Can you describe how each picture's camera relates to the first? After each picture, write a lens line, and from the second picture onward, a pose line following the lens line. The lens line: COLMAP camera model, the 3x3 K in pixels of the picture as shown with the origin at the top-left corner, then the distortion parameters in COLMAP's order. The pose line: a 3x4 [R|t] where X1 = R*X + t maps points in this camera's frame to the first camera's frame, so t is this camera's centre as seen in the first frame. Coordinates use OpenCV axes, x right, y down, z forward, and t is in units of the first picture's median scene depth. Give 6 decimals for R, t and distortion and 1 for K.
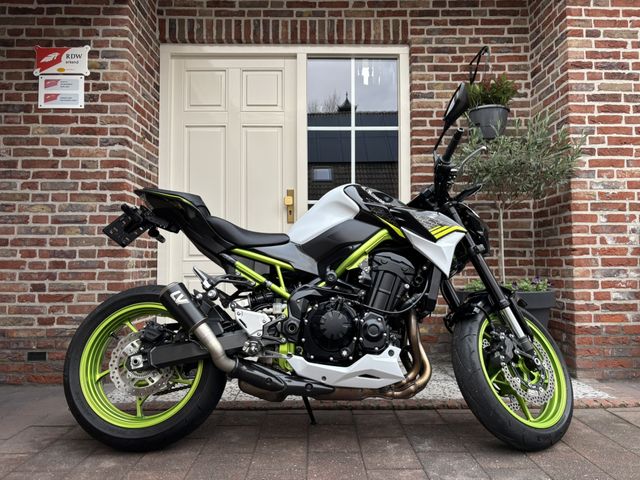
lens RADIAL K [[488.9, 0, 320.7], [0, 488.9, 236.9], [0, 0, 1]] dist [0.031859, -0.045482]
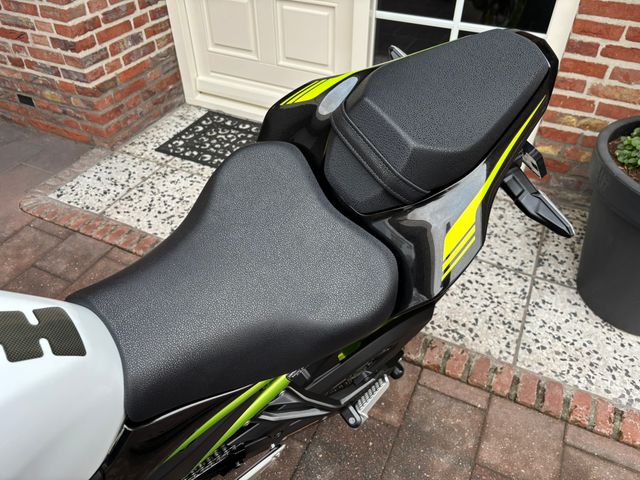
lens RADIAL K [[488.9, 0, 316.1], [0, 488.9, 233.1], [0, 0, 1]] dist [0.031859, -0.045482]
pose [[0.892857, 0.295933, -0.339457, 0.219494], [0.026739, 0.717610, 0.695931, -0.164960], [0.449547, -0.630444, 0.632810, 0.529644]]
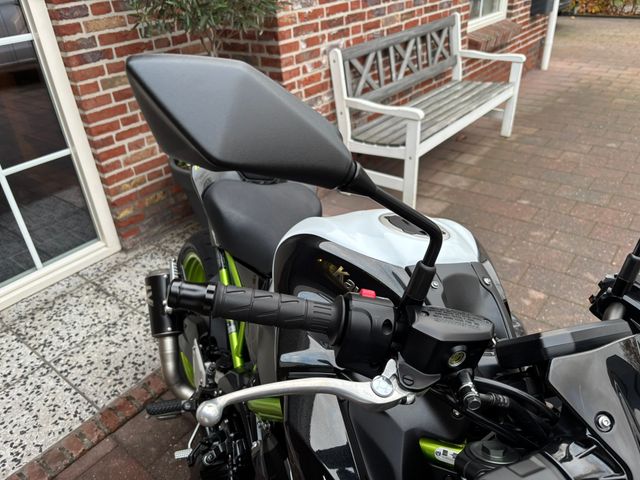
lens RADIAL K [[488.9, 0, 322.9], [0, 488.9, 232.4], [0, 0, 1]] dist [0.031859, -0.045482]
pose [[0.628332, -0.421511, 0.653856, -0.138672], [0.014302, 0.846608, 0.532025, -0.224255], [-0.777814, -0.324937, 0.537979, 0.374694]]
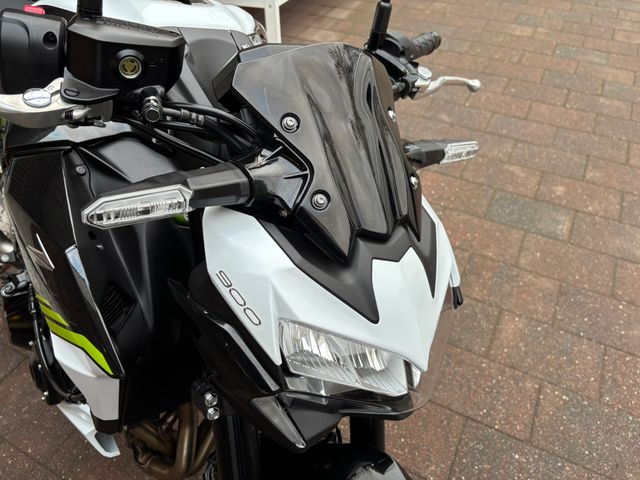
lens RADIAL K [[488.9, 0, 311.2], [0, 488.9, 224.6], [0, 0, 1]] dist [0.031859, -0.045482]
pose [[0.473279, -0.607045, 0.638360, -0.122499], [-0.025136, 0.715056, 0.698615, -0.180879], [-0.880554, -0.346685, 0.323162, 0.313635]]
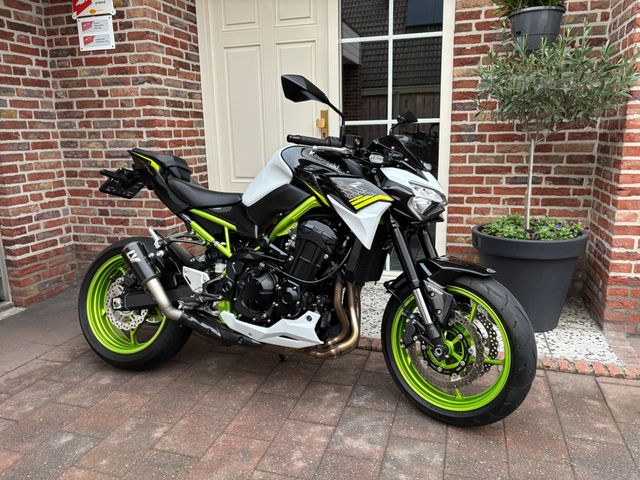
lens RADIAL K [[488.9, 0, 321.9], [0, 488.9, 235.4], [0, 0, 1]] dist [0.031859, -0.045482]
pose [[0.953293, 0.048239, -0.298172, 0.282217], [0.032334, 0.965195, 0.259526, -0.132488], [0.300313, -0.257045, 0.918553, 0.051259]]
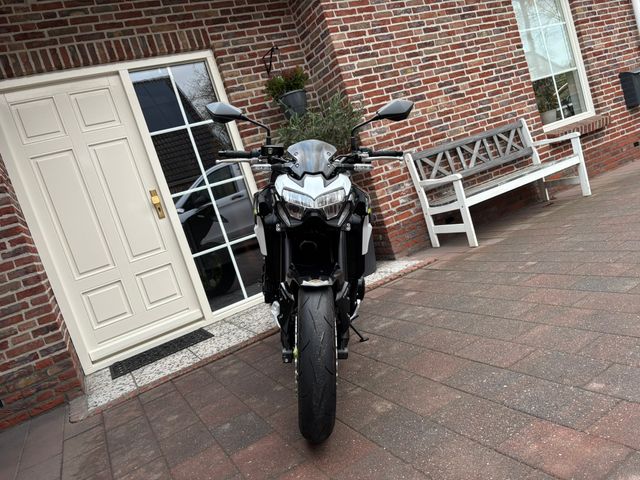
lens RADIAL K [[488.9, 0, 322.1], [0, 488.9, 238.5], [0, 0, 1]] dist [0.031859, -0.045482]
pose [[0.848713, -0.309562, 0.428787, -0.304946], [0.268280, 0.950730, 0.155362, -0.074128], [-0.455755, -0.016823, 0.889946, -0.251821]]
